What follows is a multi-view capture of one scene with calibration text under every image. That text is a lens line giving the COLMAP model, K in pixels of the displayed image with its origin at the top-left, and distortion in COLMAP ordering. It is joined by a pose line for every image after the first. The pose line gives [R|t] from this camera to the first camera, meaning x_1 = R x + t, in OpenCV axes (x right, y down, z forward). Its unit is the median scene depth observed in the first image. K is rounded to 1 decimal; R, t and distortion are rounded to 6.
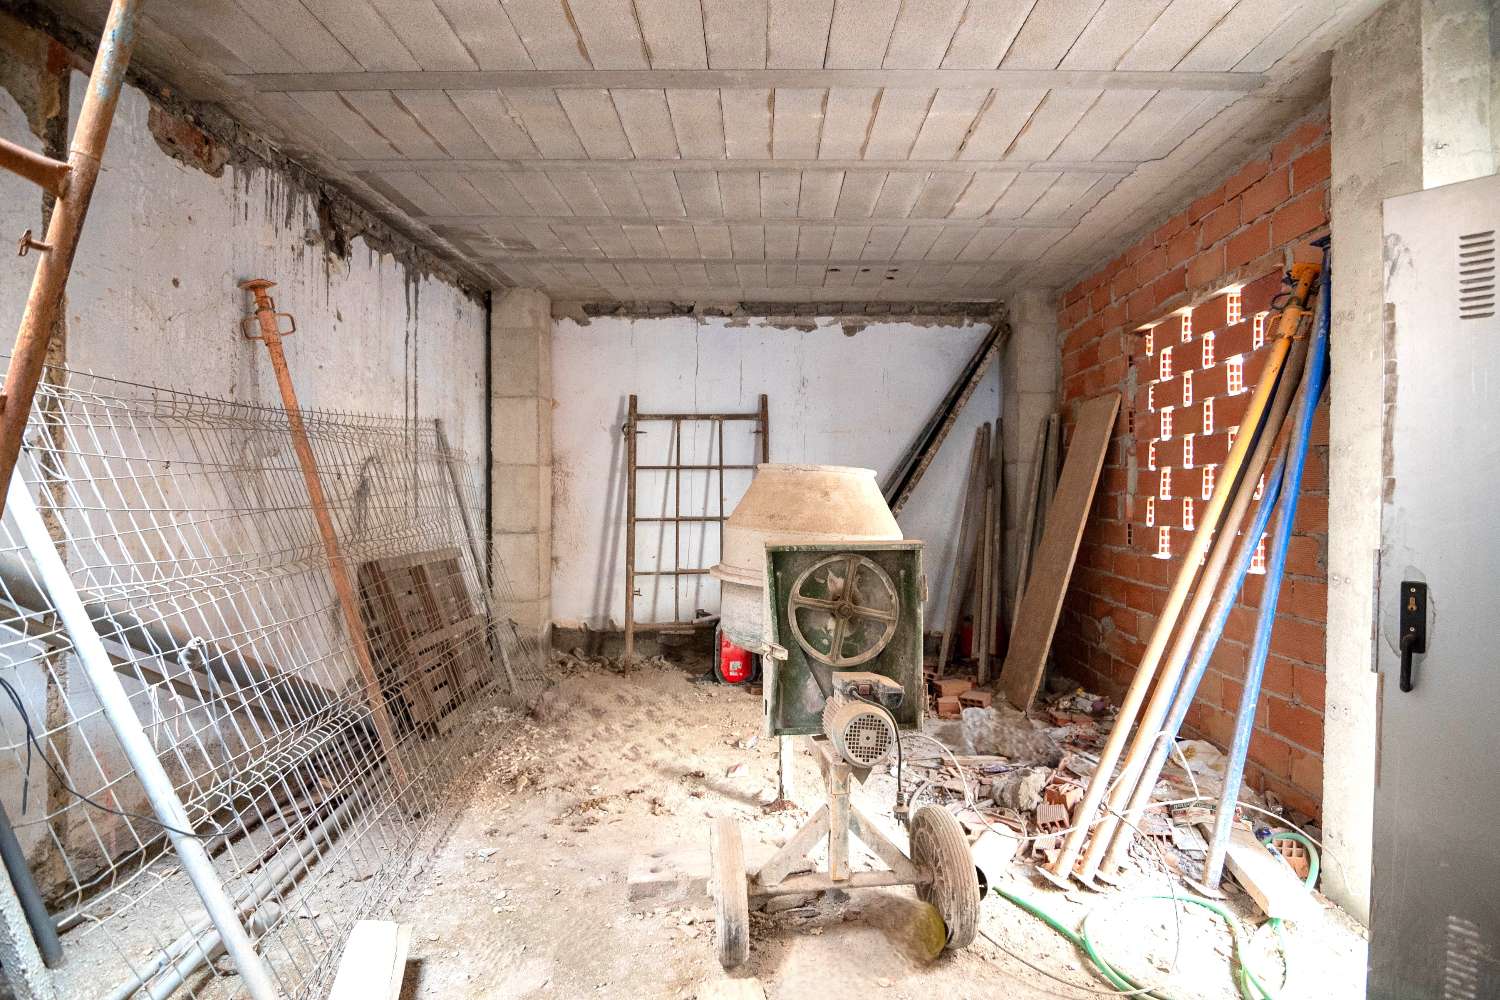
lens RADIAL K [[734.1, 0, 750.3], [0, 734.1, 500.6], [0, 0, 1]] dist [0.000071, 0.000049]
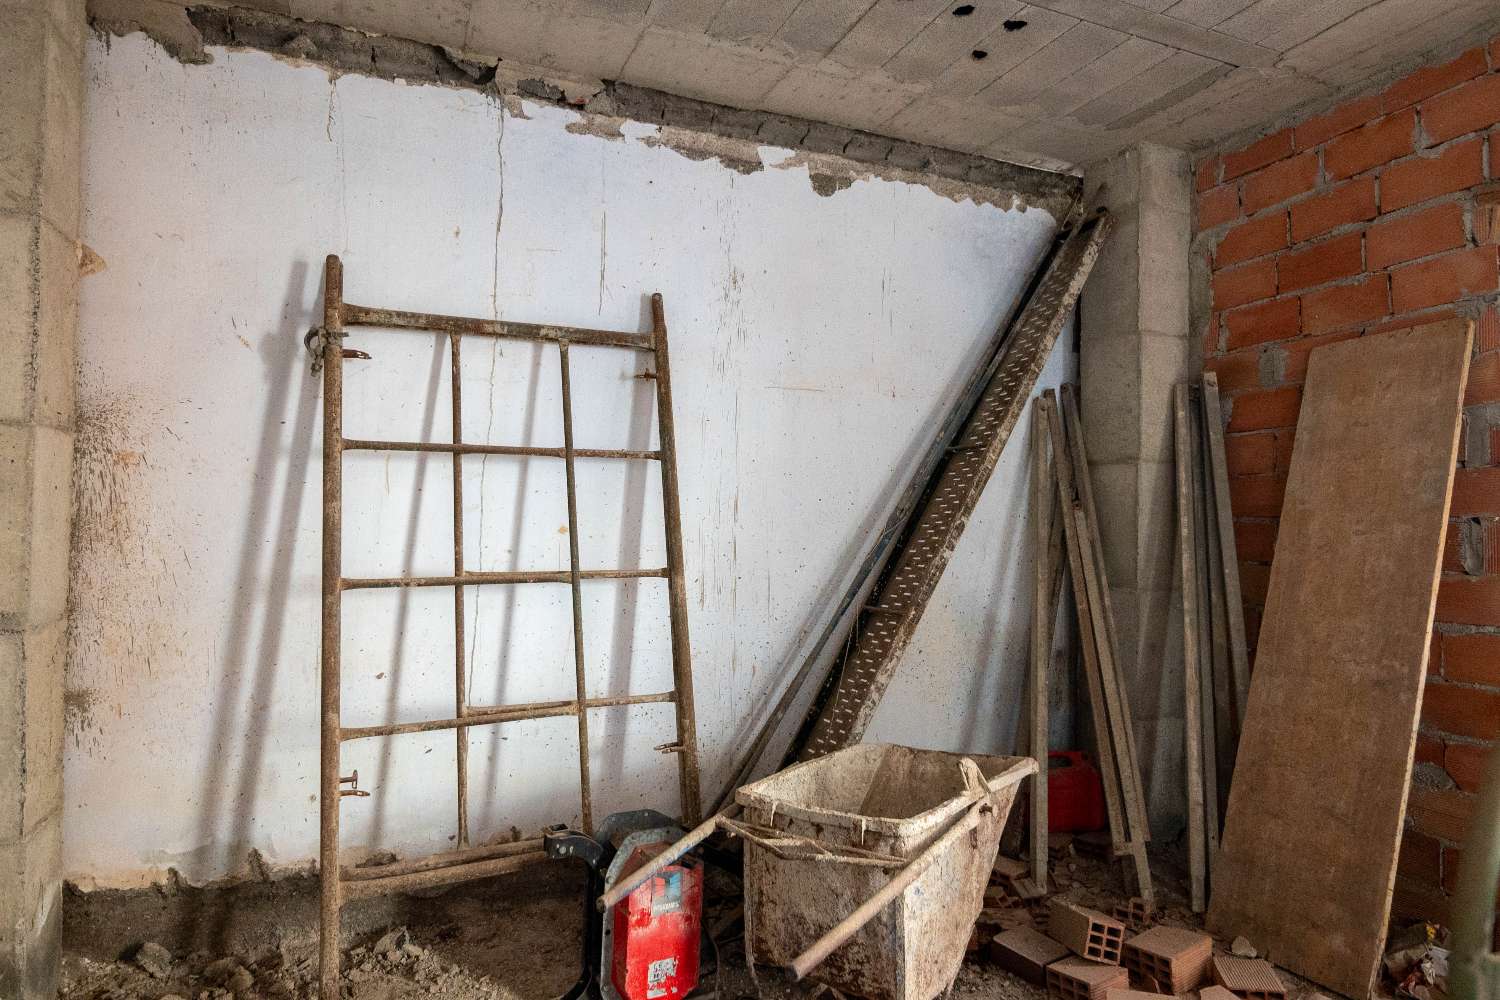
lens RADIAL K [[899.6, 0, 751.6], [0, 899.6, 501.1], [0, 0, 1]] dist [-0.008728, -0.007137]
pose [[0.915735, 0.015178, 0.401496, -0.144852], [-0.000841, 0.999356, -0.035862, 0.000243], [-0.401782, 0.032502, 0.915159, 0.480778]]
